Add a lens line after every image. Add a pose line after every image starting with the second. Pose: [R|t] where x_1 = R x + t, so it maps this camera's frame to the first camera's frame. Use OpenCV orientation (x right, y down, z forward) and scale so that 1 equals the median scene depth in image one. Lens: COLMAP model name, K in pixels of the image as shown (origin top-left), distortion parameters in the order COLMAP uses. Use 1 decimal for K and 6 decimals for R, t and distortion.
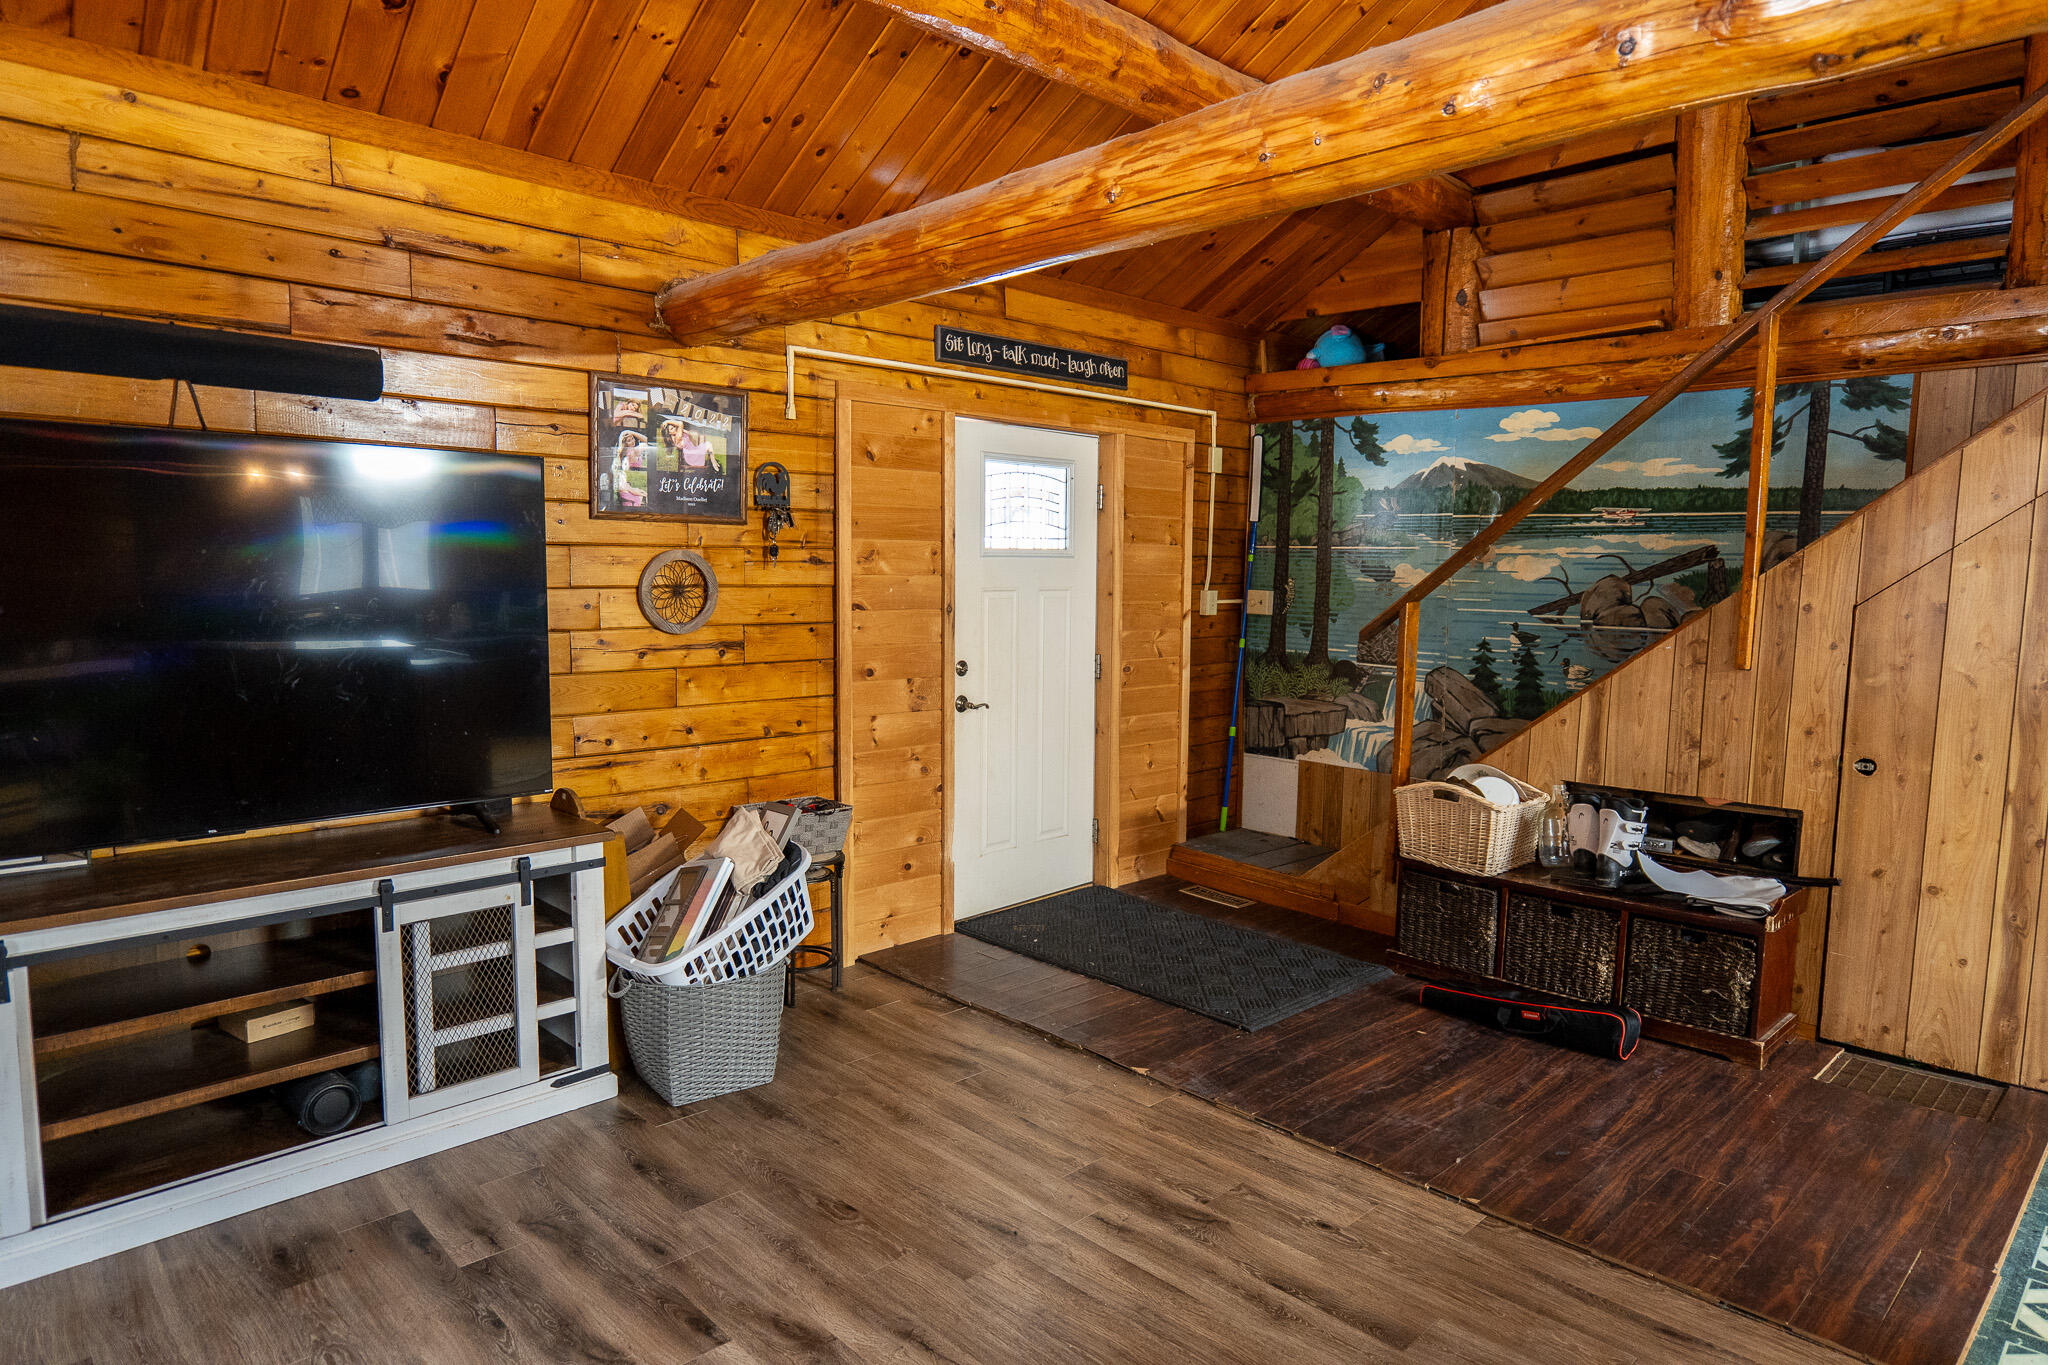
lens RADIAL K [[1207.8, 0, 1020.8], [0, 1207.8, 689.5], [0, 0, 1]] dist [-0.034610, 0.026176]
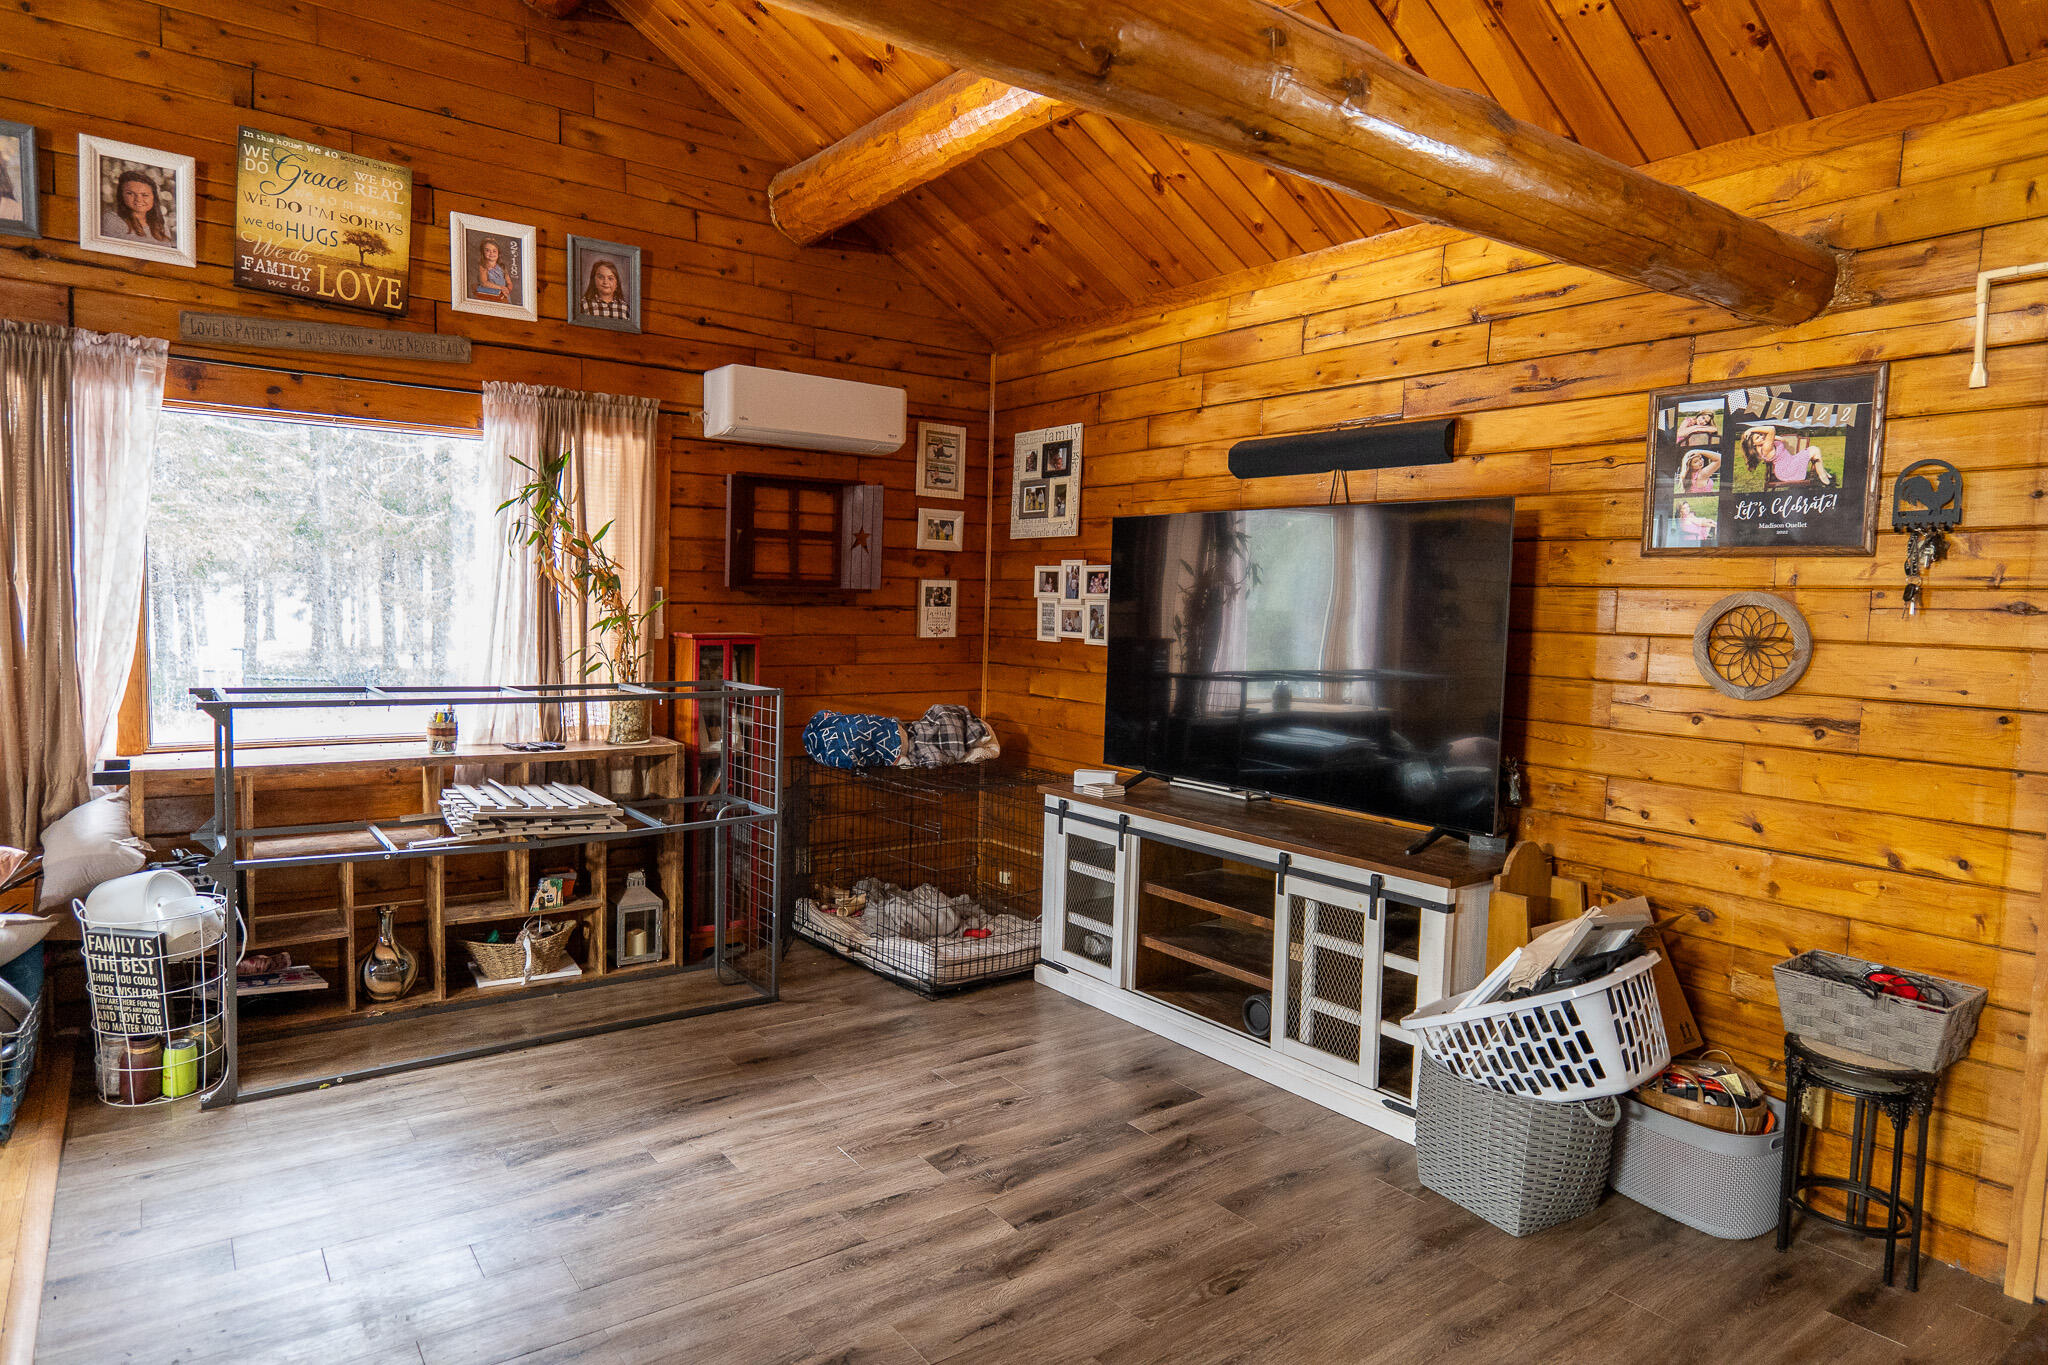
lens RADIAL K [[1207.8, 0, 1020.8], [0, 1207.8, 689.5], [0, 0, 1]] dist [-0.034610, 0.026176]
pose [[-0.134622, 0.062978, -0.988894, 0.587538], [-0.125375, 0.988875, 0.080044, -0.060502], [0.982933, 0.134759, -0.125229, 0.687101]]
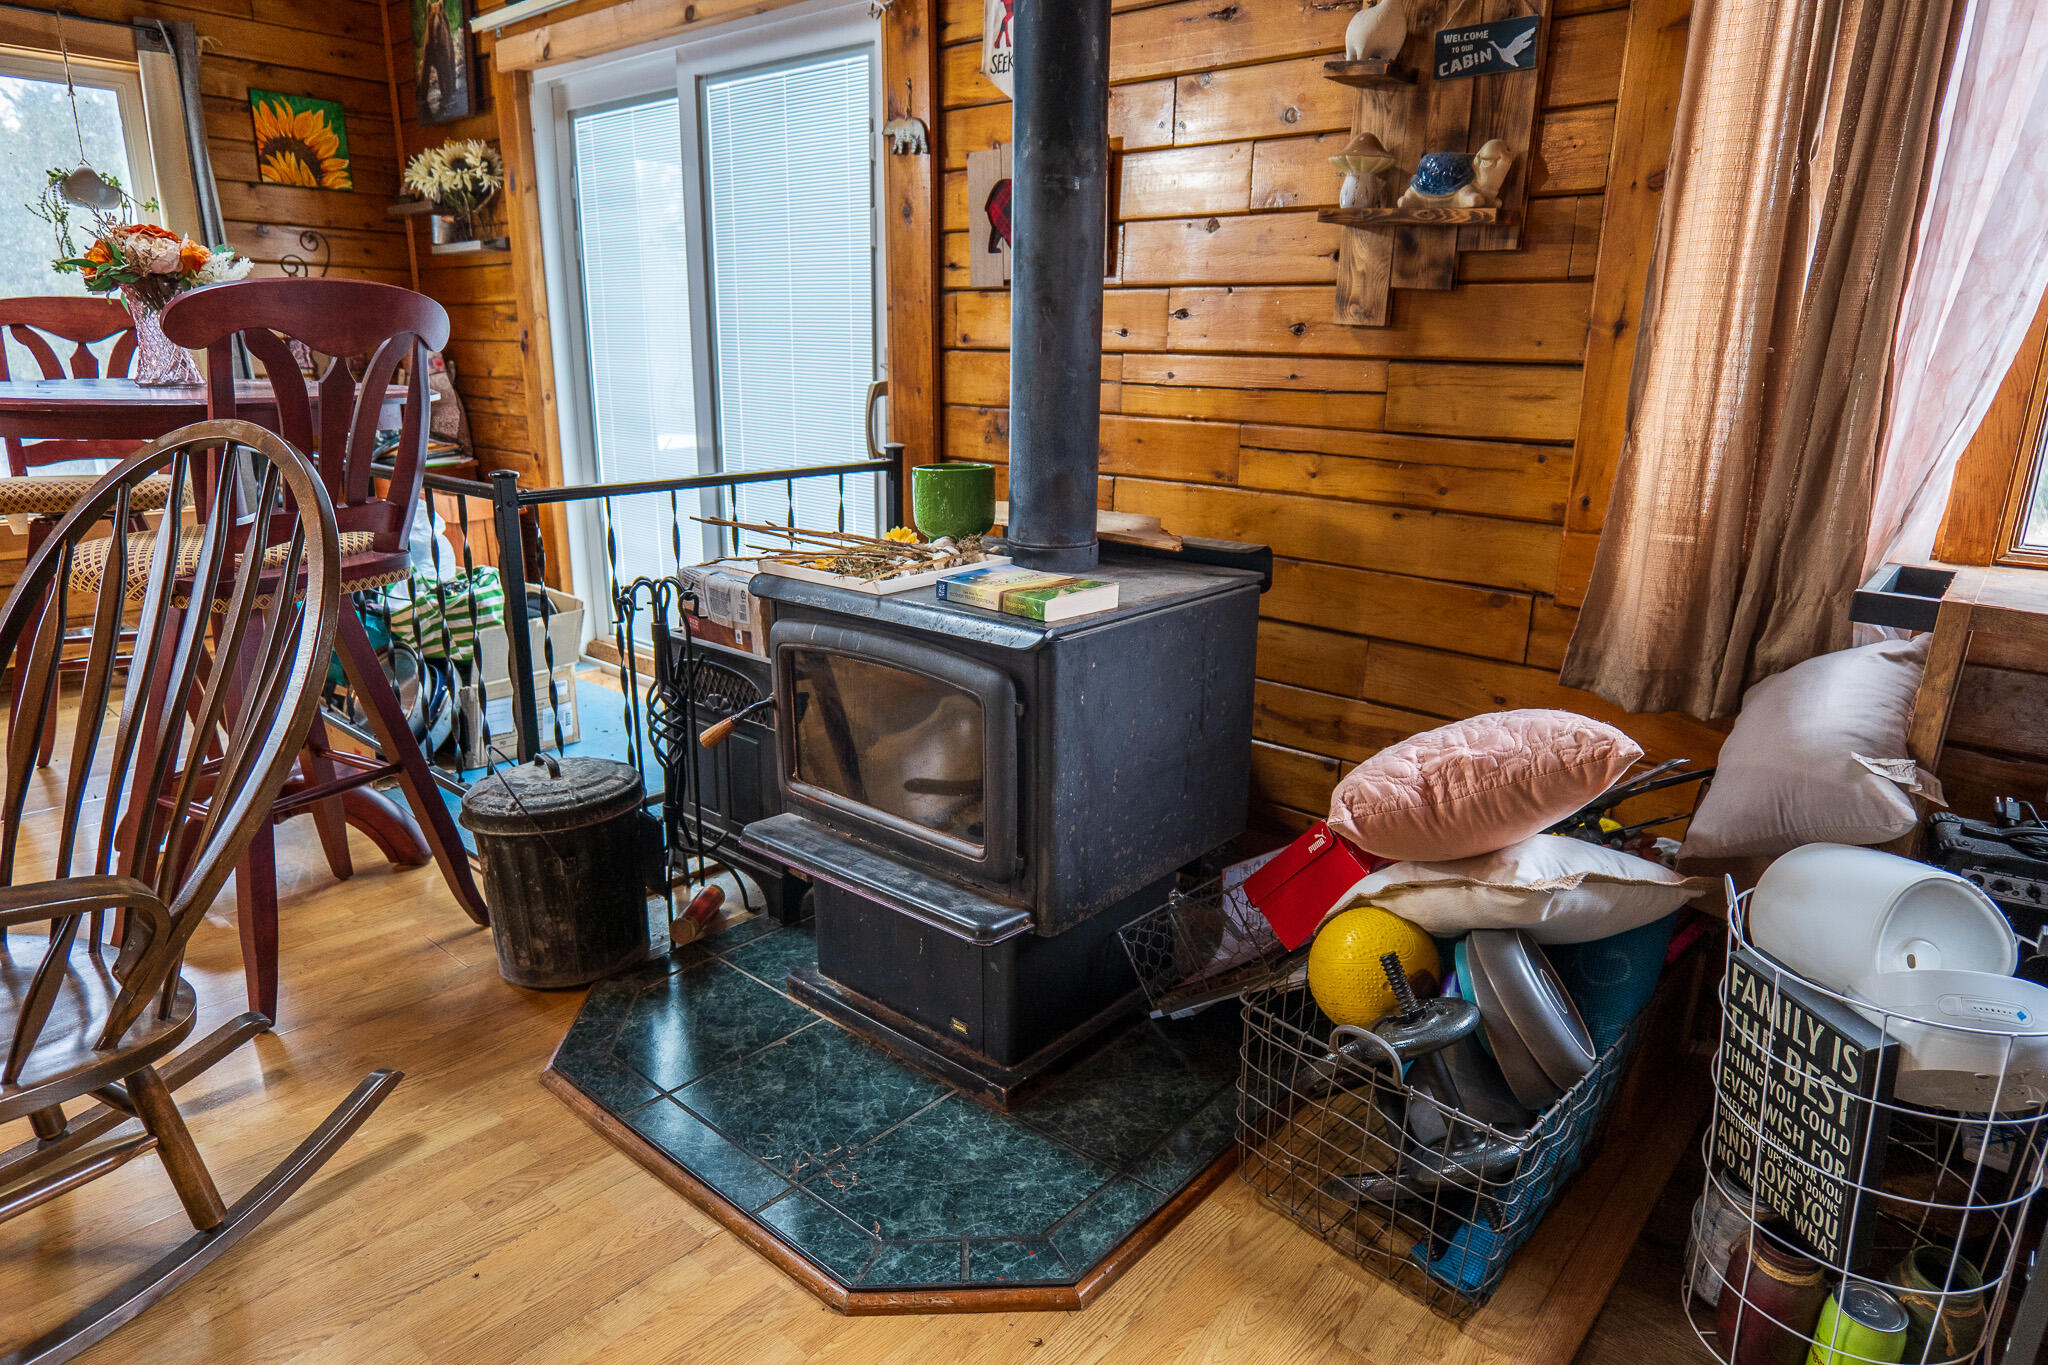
lens RADIAL K [[1207.8, 0, 1020.8], [0, 1207.8, 689.5], [0, 0, 1]] dist [-0.034610, 0.026176]
pose [[-0.995679, 0.002621, -0.092826, 0.072490], [-0.031945, 0.928926, 0.368886, 0.063120], [0.087196, 0.370257, -0.924828, 0.216293]]
